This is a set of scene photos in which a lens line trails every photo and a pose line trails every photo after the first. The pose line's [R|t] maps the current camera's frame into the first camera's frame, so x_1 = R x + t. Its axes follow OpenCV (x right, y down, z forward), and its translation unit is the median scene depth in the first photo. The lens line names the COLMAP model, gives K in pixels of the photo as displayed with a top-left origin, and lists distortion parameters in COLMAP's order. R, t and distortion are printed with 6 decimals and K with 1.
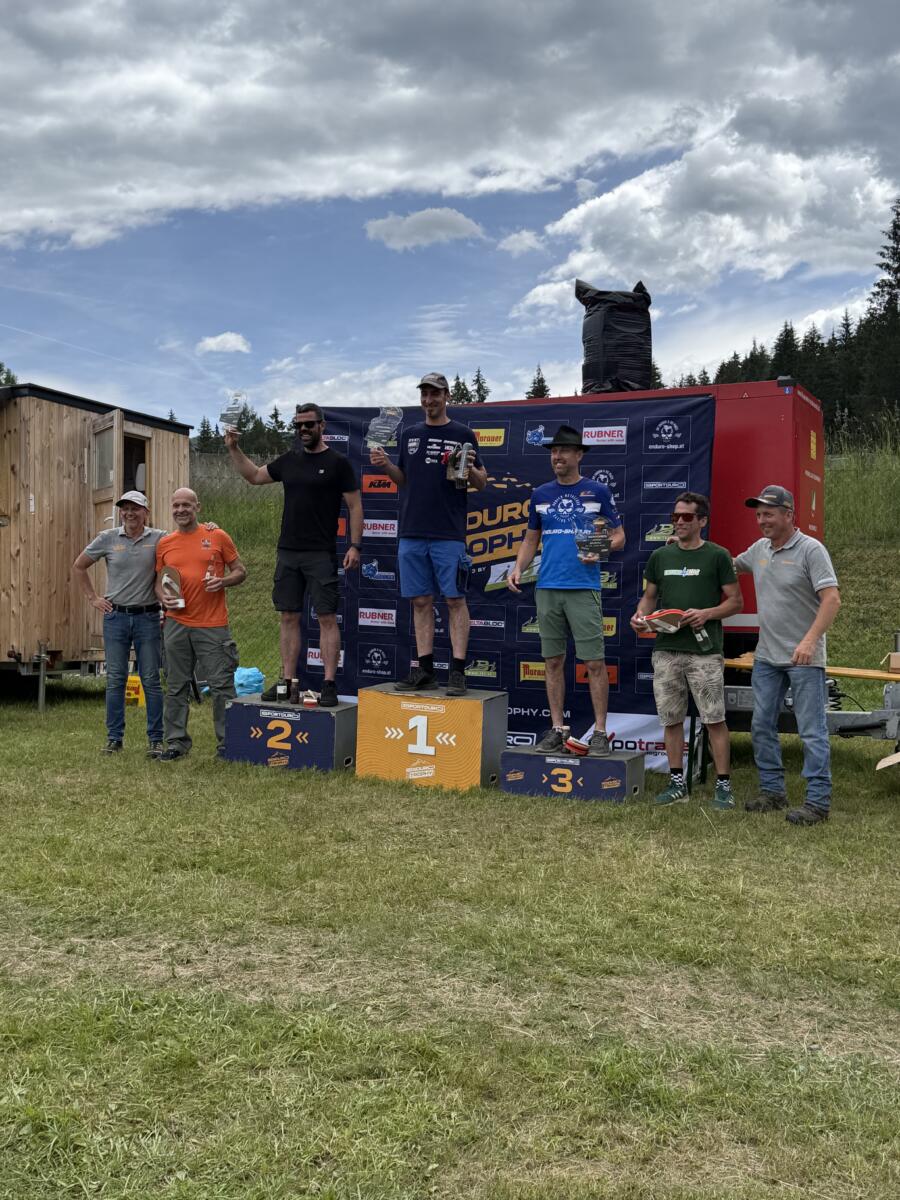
lens RADIAL K [[1254.0, 0, 459.3], [0, 1254.0, 594.7], [0, 0, 1]] dist [0.061041, 0.000000]
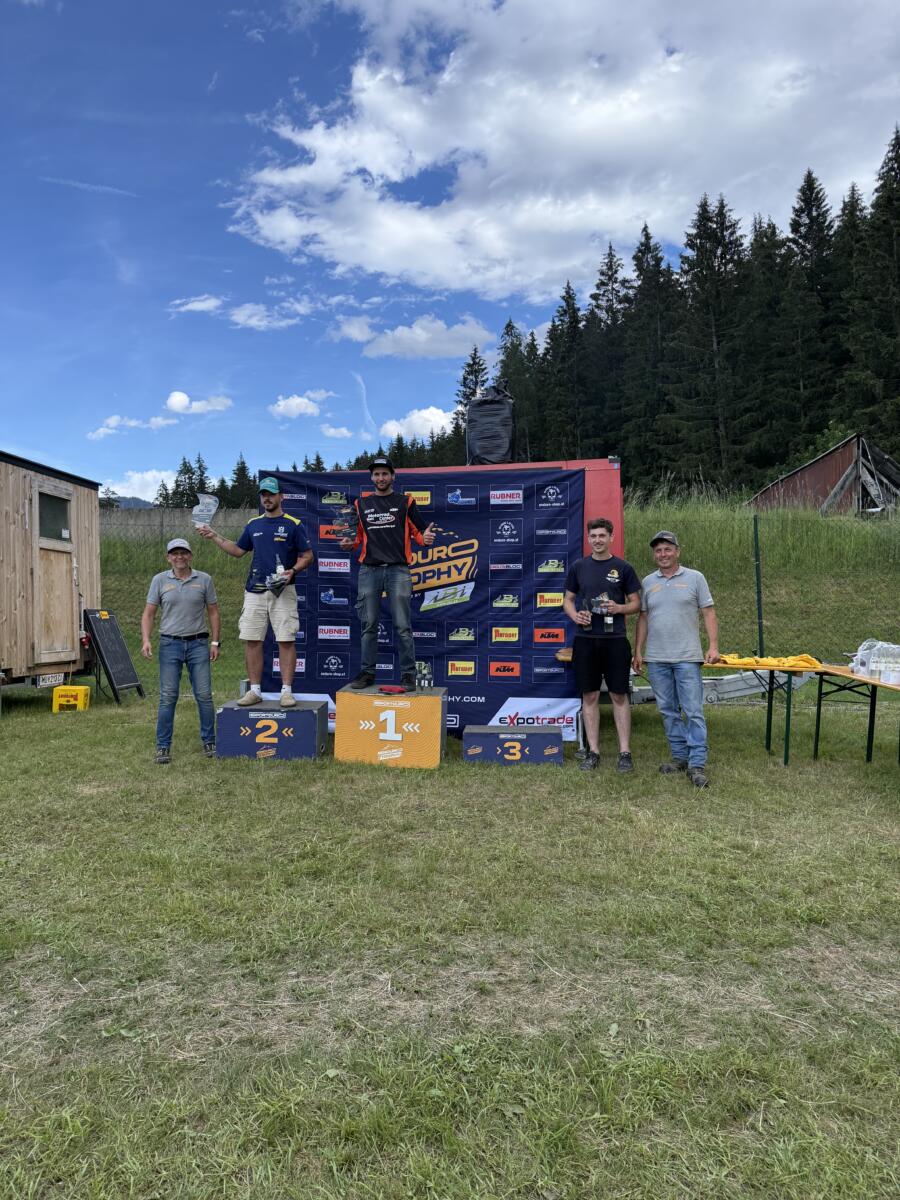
lens RADIAL K [[806.5, 0, 454.2], [0, 806.5, 603.3], [0, 0, 1]] dist [0.034473, -0.038754]
pose [[0.945645, -0.023026, 0.324385, -0.227510], [0.023463, 0.999721, 0.002564, -0.013180], [-0.324353, 0.005187, 0.945922, 0.181670]]
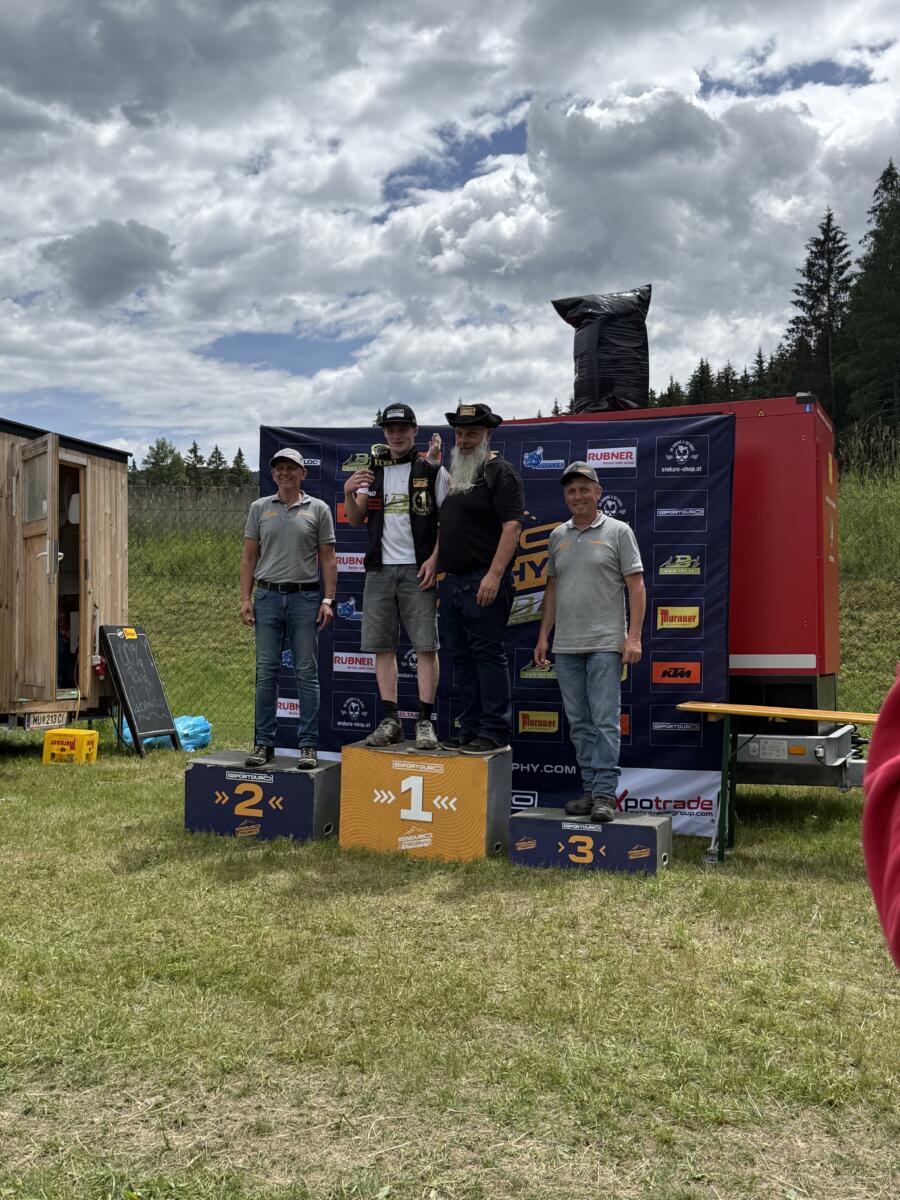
lens RADIAL K [[1254.0, 0, 451.9], [0, 1254.0, 598.4], [0, 0, 1]] dist [0.061041, 0.000000]
pose [[0.998289, -0.009206, 0.057746, -0.050889], [0.010623, 0.999649, -0.024272, -0.005770], [-0.057502, 0.024844, 0.998036, 0.114497]]
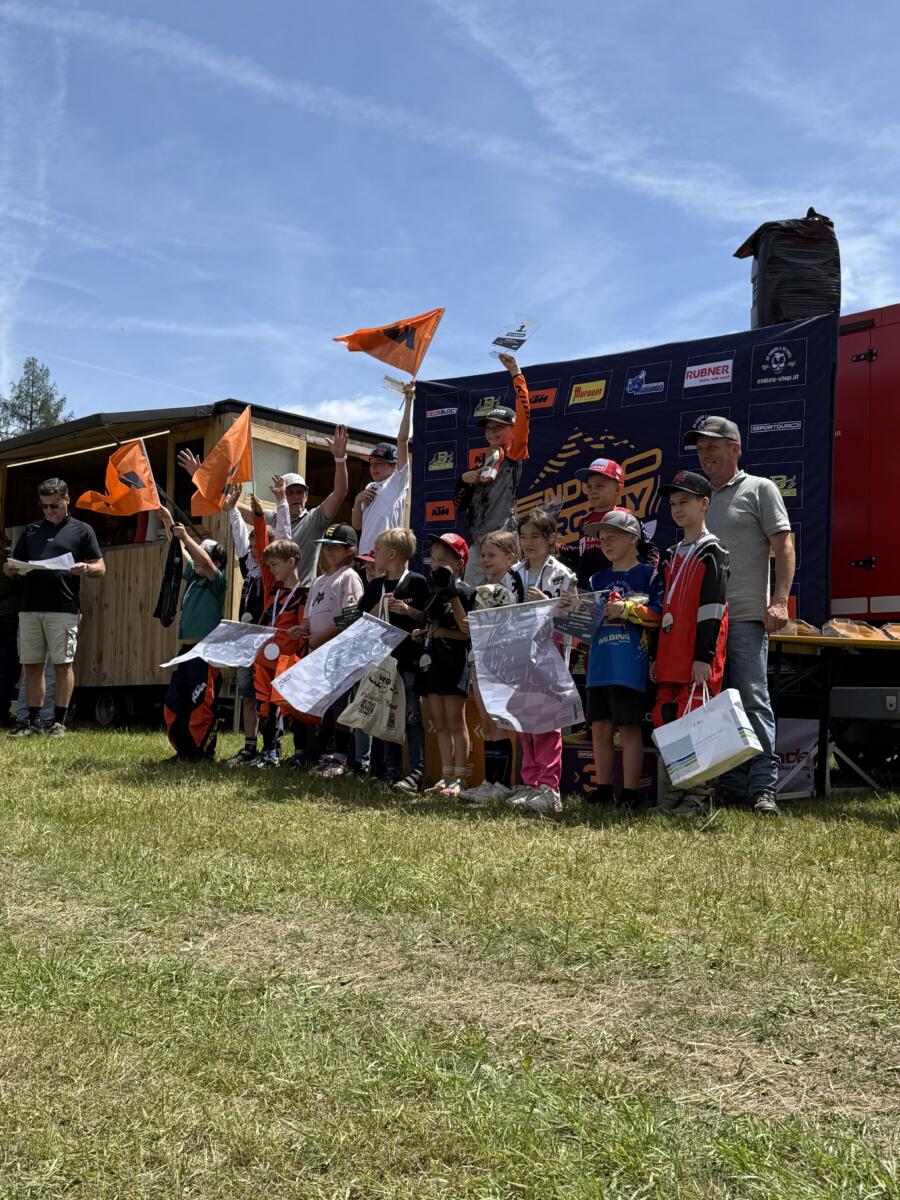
lens RADIAL K [[1392.5, 0, 443.7], [0, 1392.5, 599.6], [0, 0, 1]] dist [0.021535, 0.000000]
pose [[0.918260, -0.018342, -0.395553, 0.312285], [-0.012962, 0.996999, -0.076323, 0.090410], [0.395765, 0.075211, 0.915267, 0.114185]]
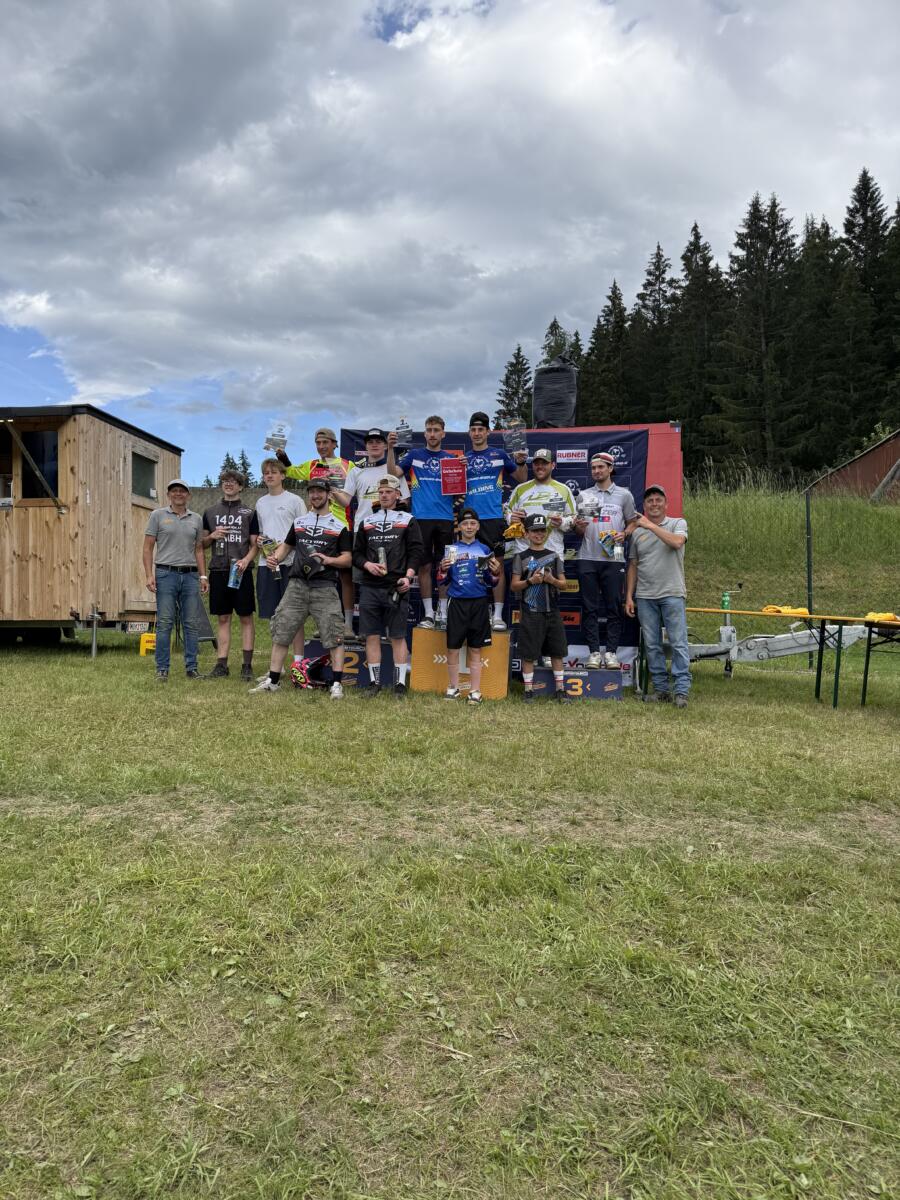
lens RADIAL K [[806.5, 0, 451.9], [0, 806.5, 607.0], [0, 0, 1]] dist [0.034473, -0.038754]
pose [[0.959856, 0.001230, 0.280490, -0.283076], [-0.002678, 0.999985, 0.004779, 0.046441], [-0.280480, -0.005339, 0.959845, 0.132389]]
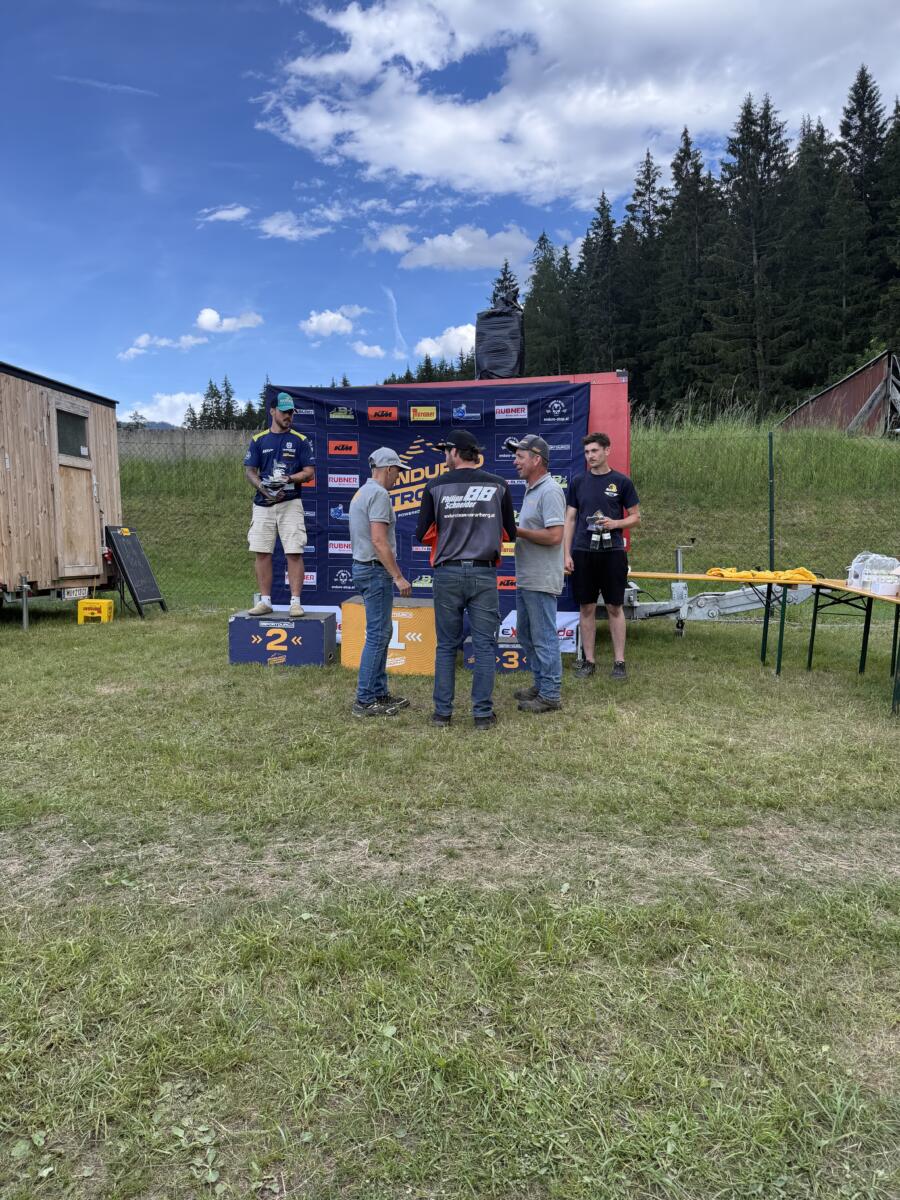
lens RADIAL K [[806.5, 0, 460.6], [0, 806.5, 601.8], [0, 0, 1]] dist [0.034473, -0.038754]
pose [[0.954769, -0.046346, 0.293716, -0.208232], [0.020580, 0.995709, 0.090219, 0.001294], [-0.296637, -0.080094, 0.951626, 0.151796]]
